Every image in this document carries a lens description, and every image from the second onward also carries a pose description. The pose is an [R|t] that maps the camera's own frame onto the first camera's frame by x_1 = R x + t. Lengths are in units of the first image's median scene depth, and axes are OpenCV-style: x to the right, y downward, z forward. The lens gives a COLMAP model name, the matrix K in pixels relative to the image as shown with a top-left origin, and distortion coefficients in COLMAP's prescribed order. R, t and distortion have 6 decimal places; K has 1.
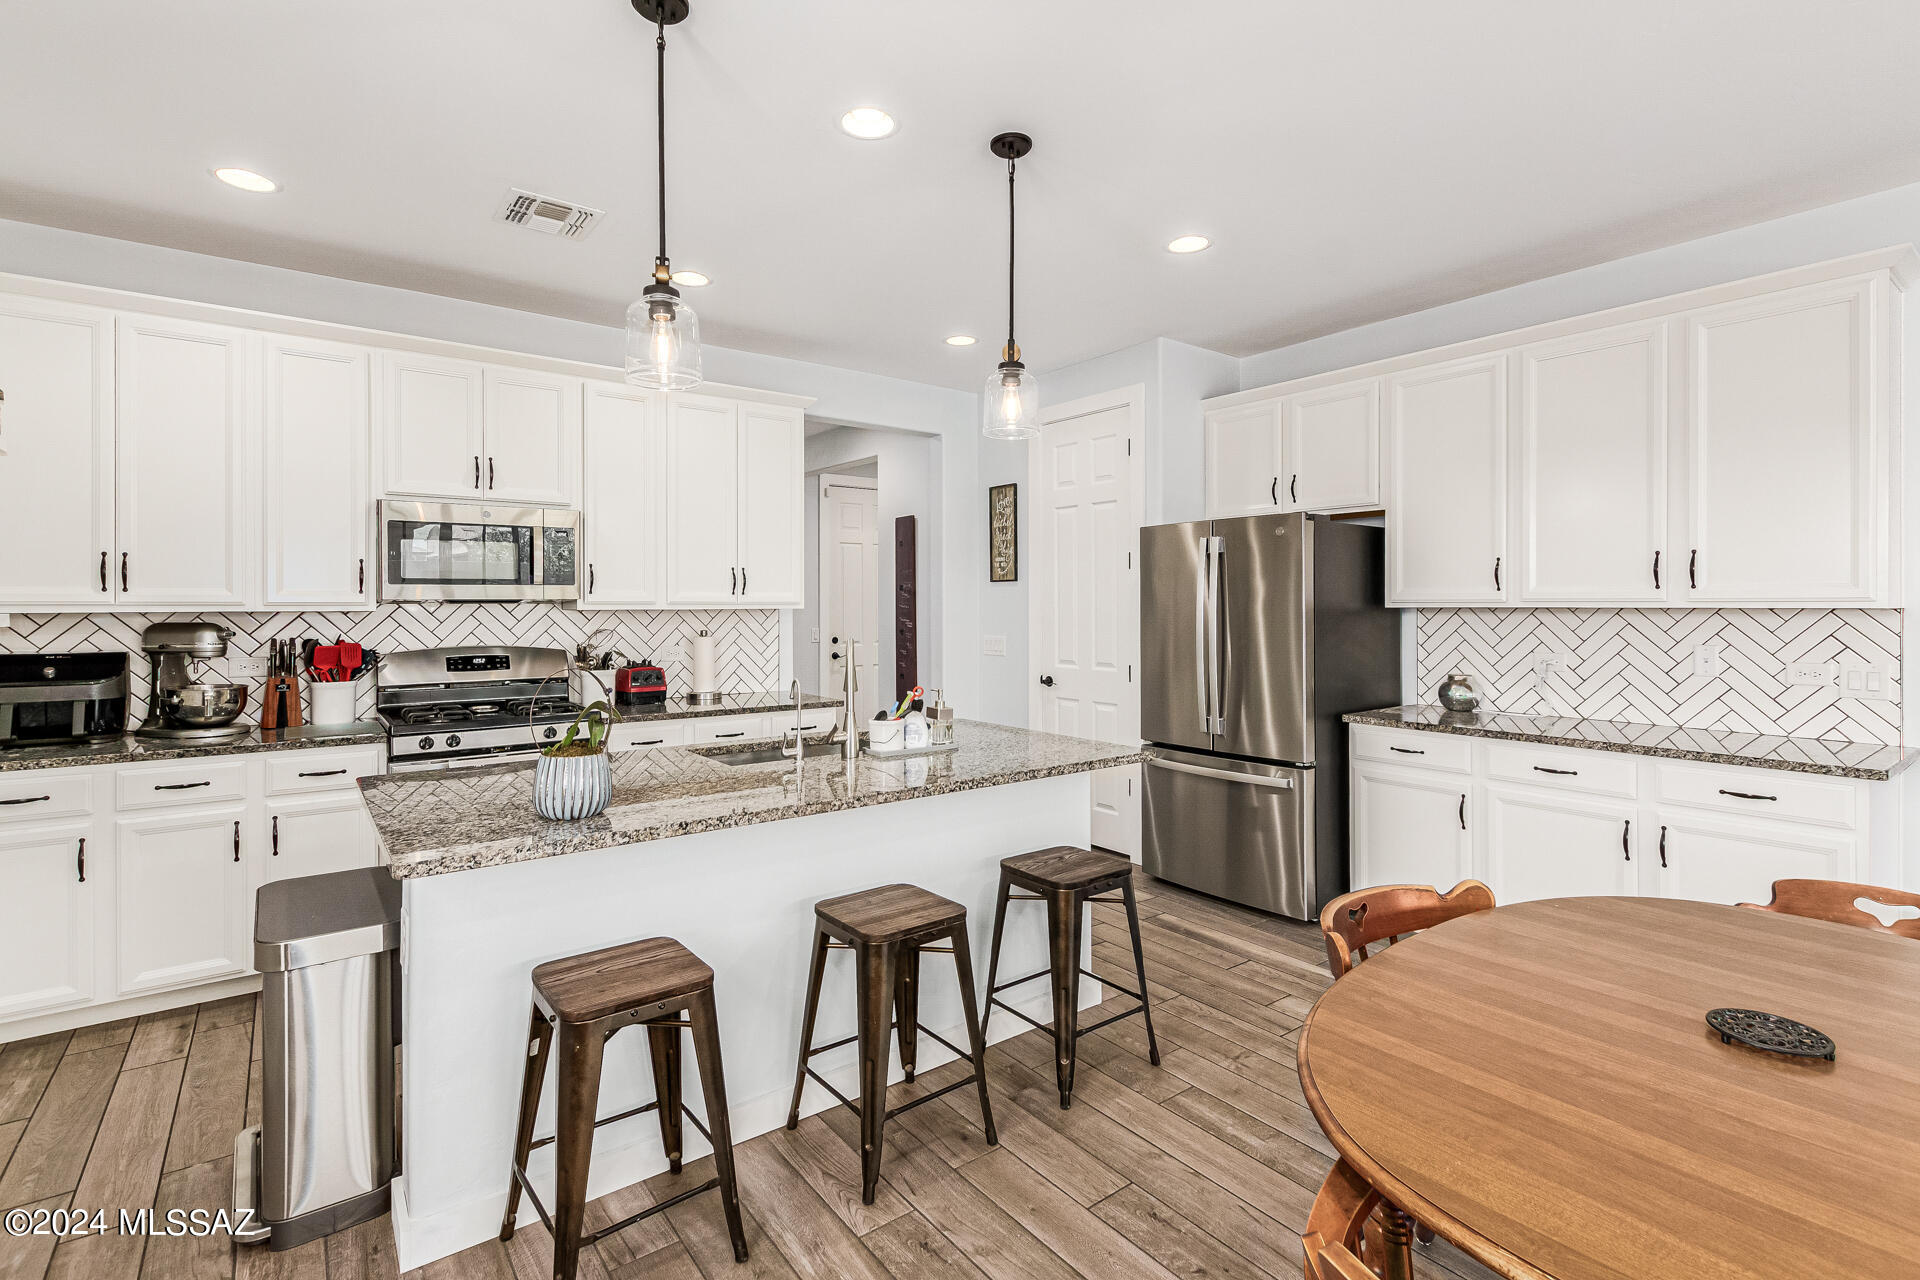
lens RADIAL K [[895.7, 0, 969.6], [0, 895.7, 609.1], [0, 0, 1]] dist [0.008686, -0.003245]
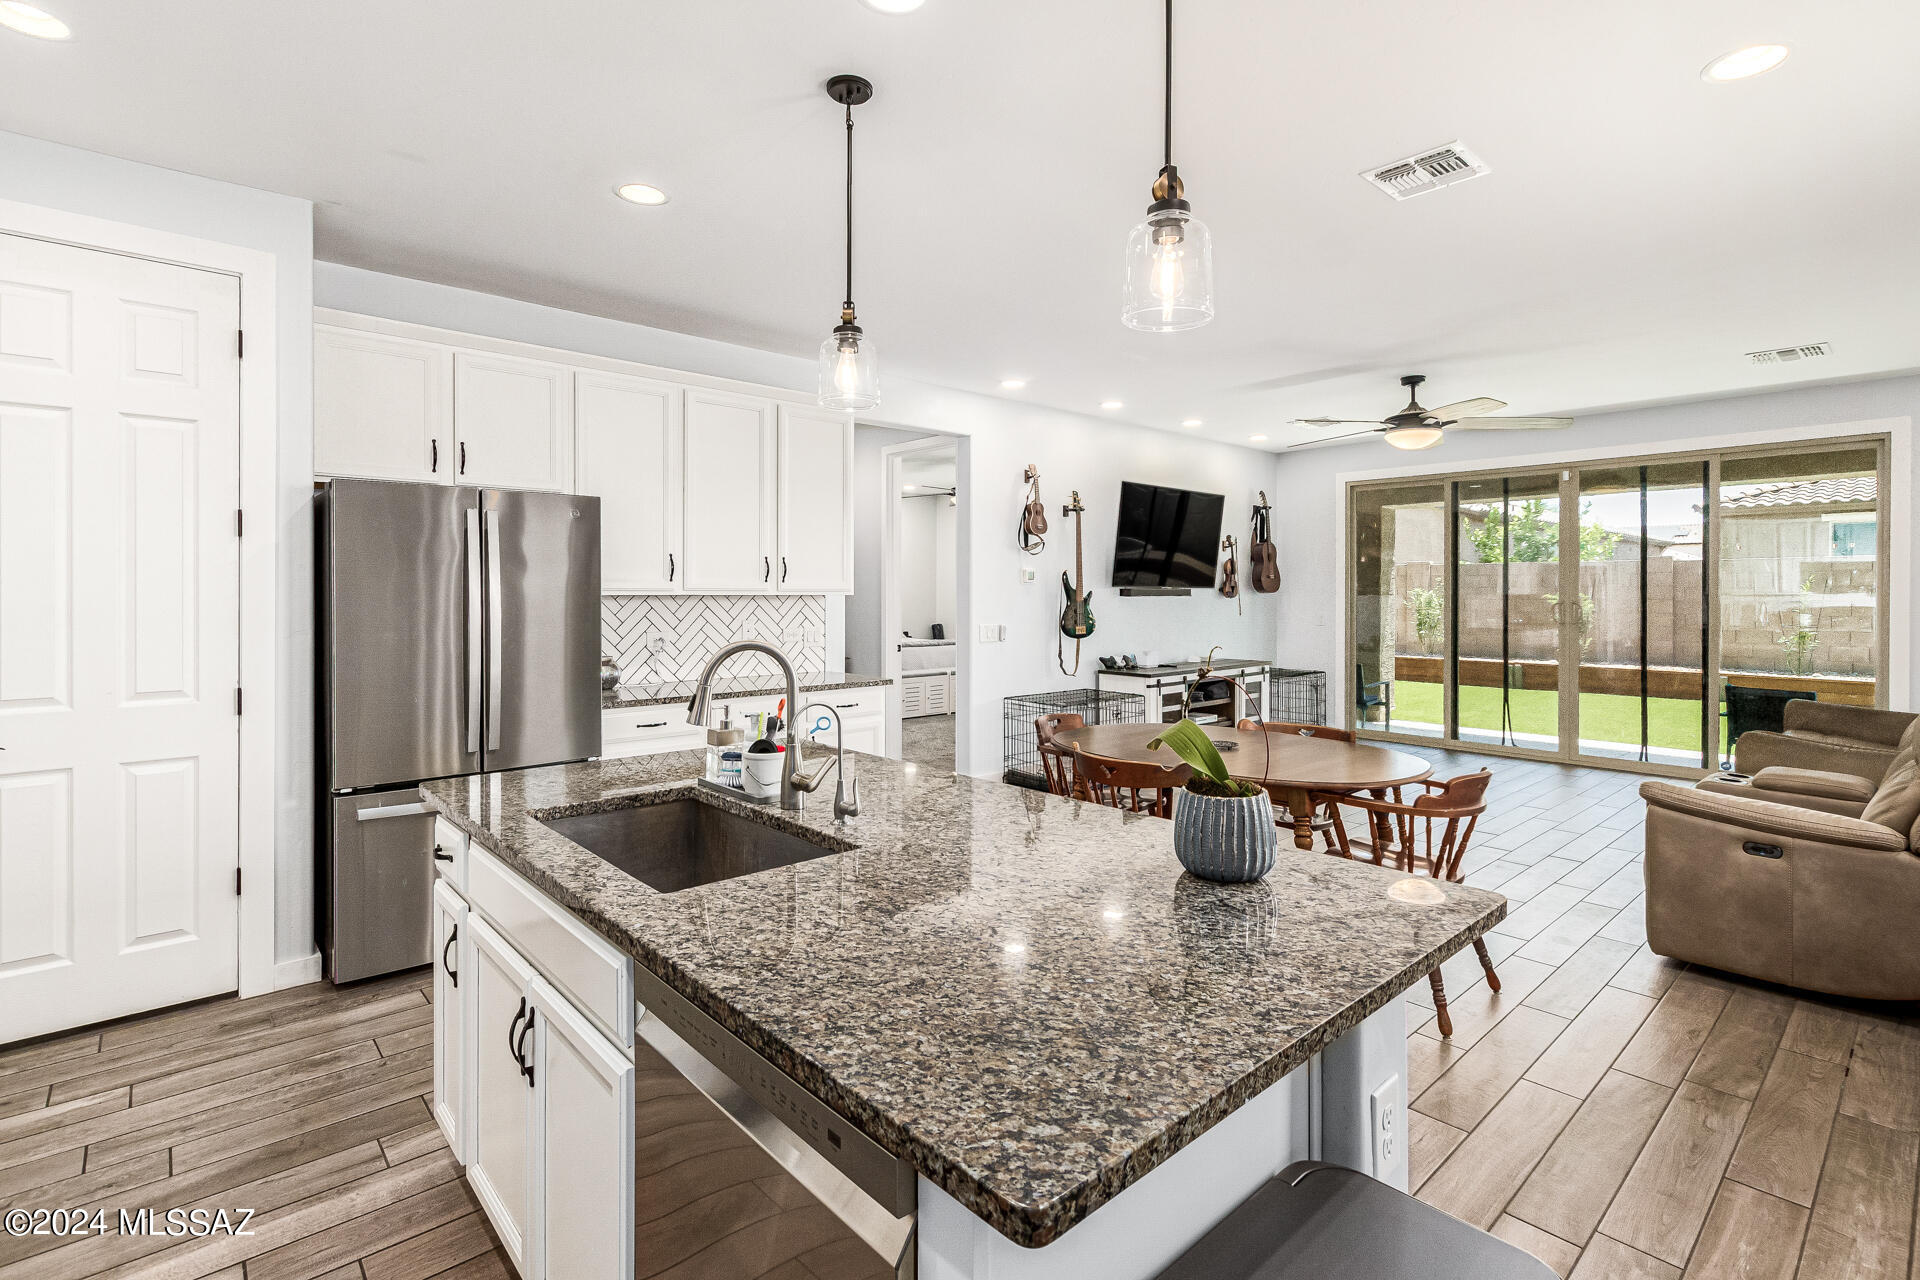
lens RADIAL K [[895.7, 0, 963.8], [0, 895.7, 600.5], [0, 0, 1]] dist [0.008686, -0.003245]
pose [[-0.079370, -0.004711, 0.996834, -0.629285], [0.006204, 0.999967, 0.005219, 0.001655], [-0.996826, 0.006599, -0.079338, 0.696616]]
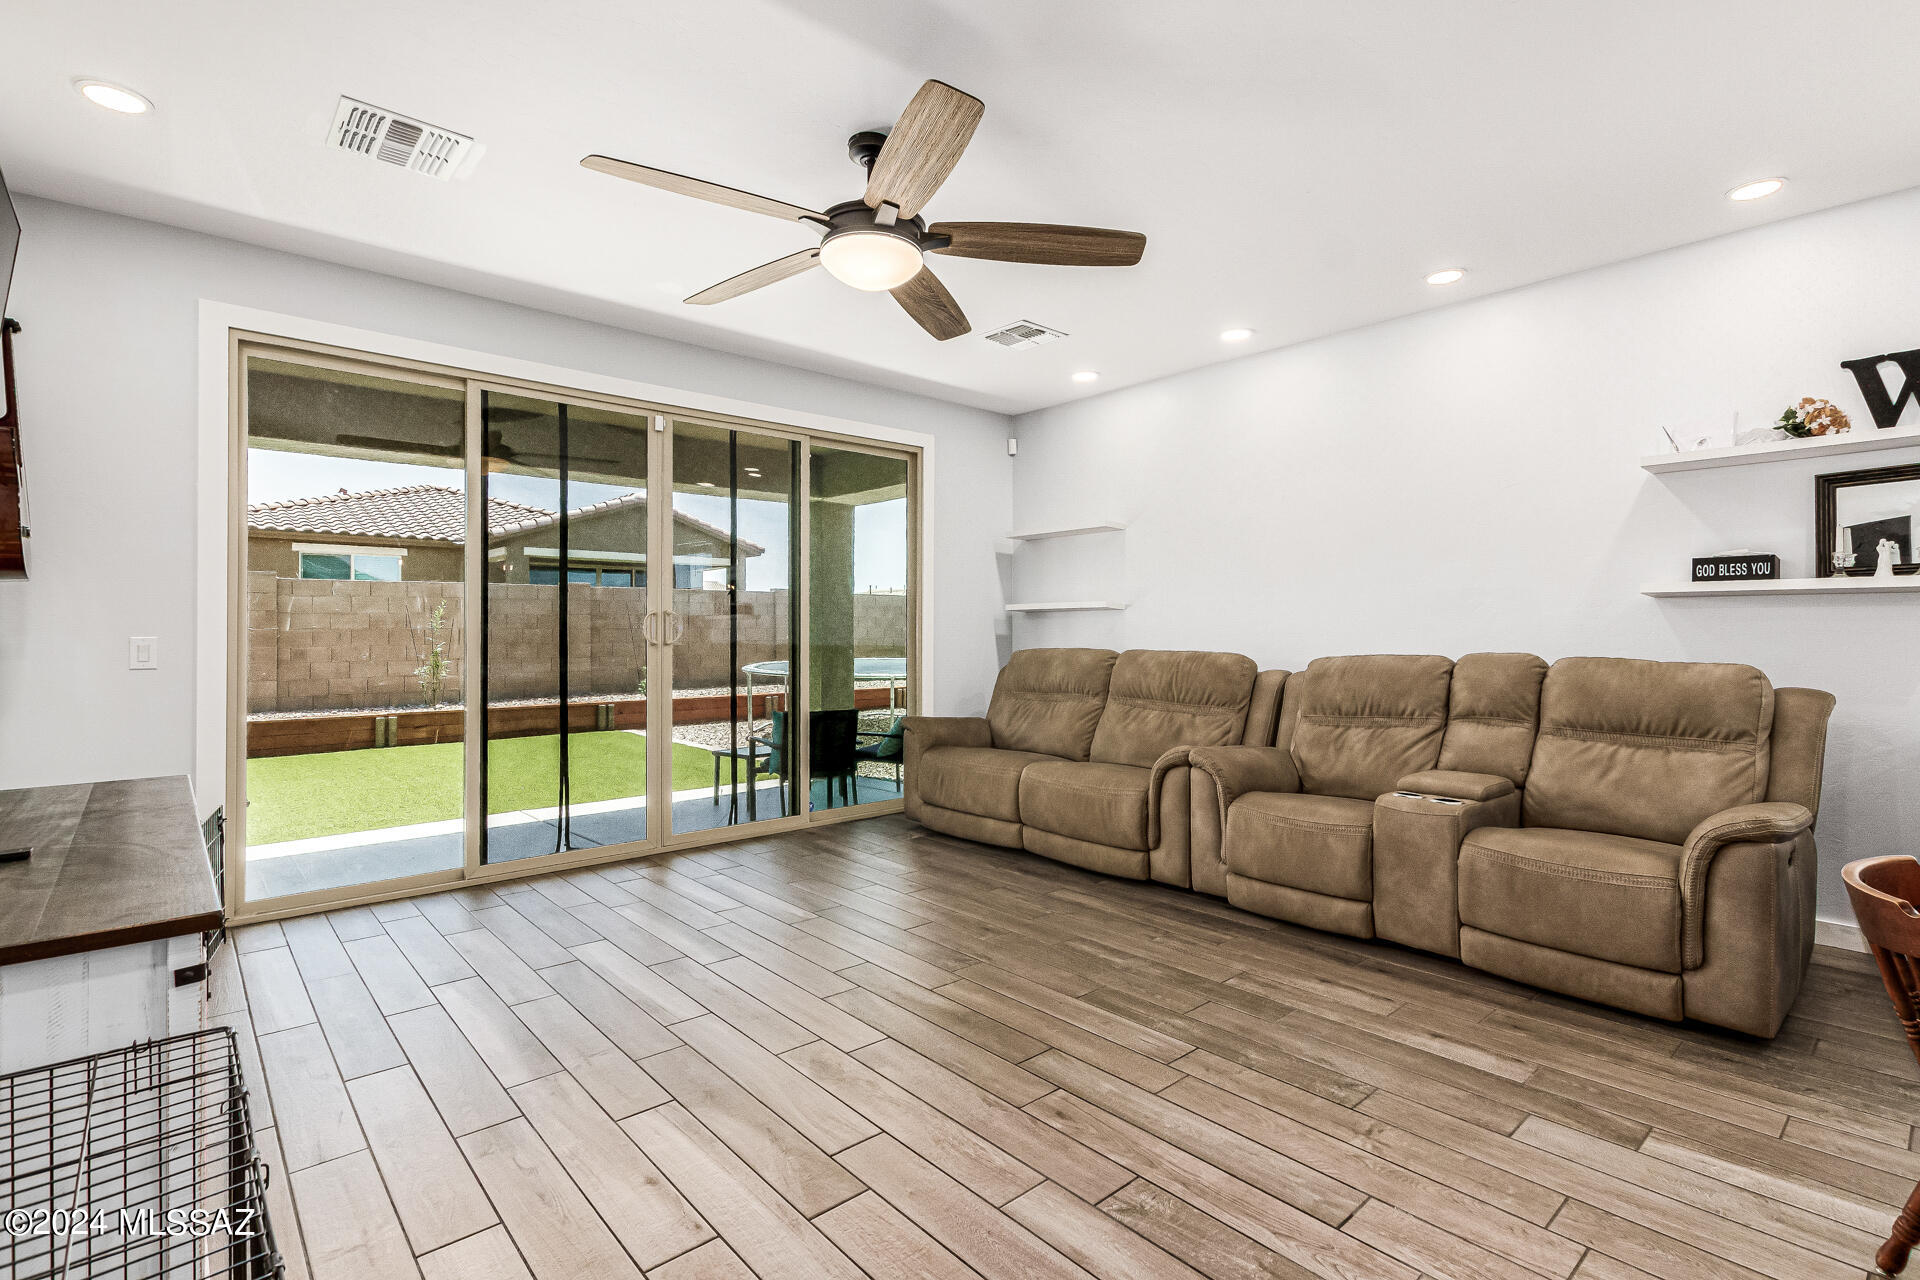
lens RADIAL K [[895.7, 0, 969.1], [0, 895.7, 621.0], [0, 0, 1]] dist [0.008686, -0.003245]
pose [[-0.996599, 0.005913, -0.082188, 0.838964], [0.006260, 0.999973, -0.003954, 0.042930], [0.082162, -0.004455, -0.996609, 0.569774]]
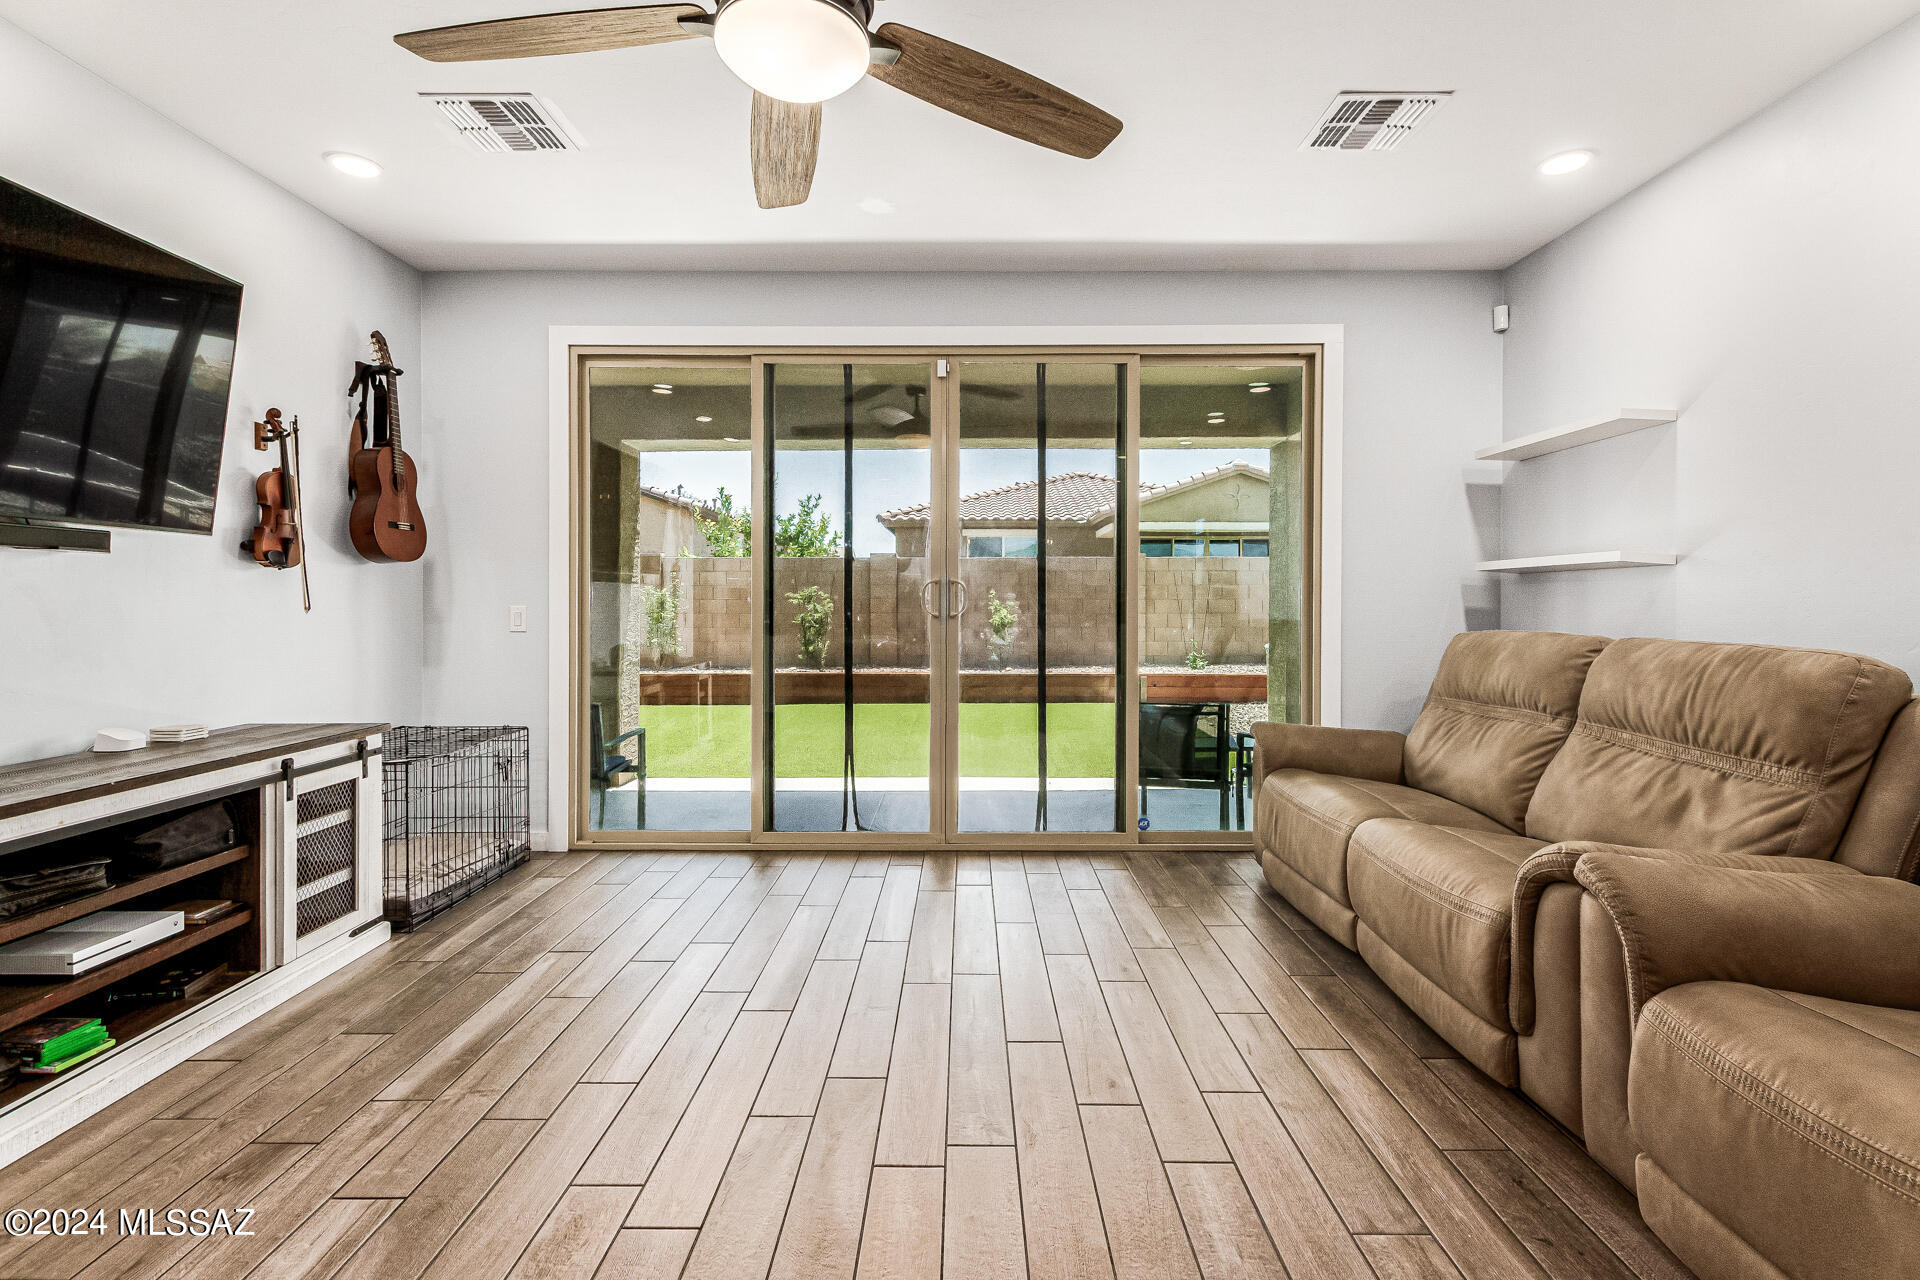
lens RADIAL K [[895.7, 0, 962.4], [0, 895.7, 594.5], [0, 0, 1]] dist [0.008686, -0.003245]
pose [[-0.793111, 0.009616, 0.609001, 0.463710], [0.007819, 0.999954, -0.005607, 0.047448], [-0.609027, 0.000314, -0.793150, 0.152778]]
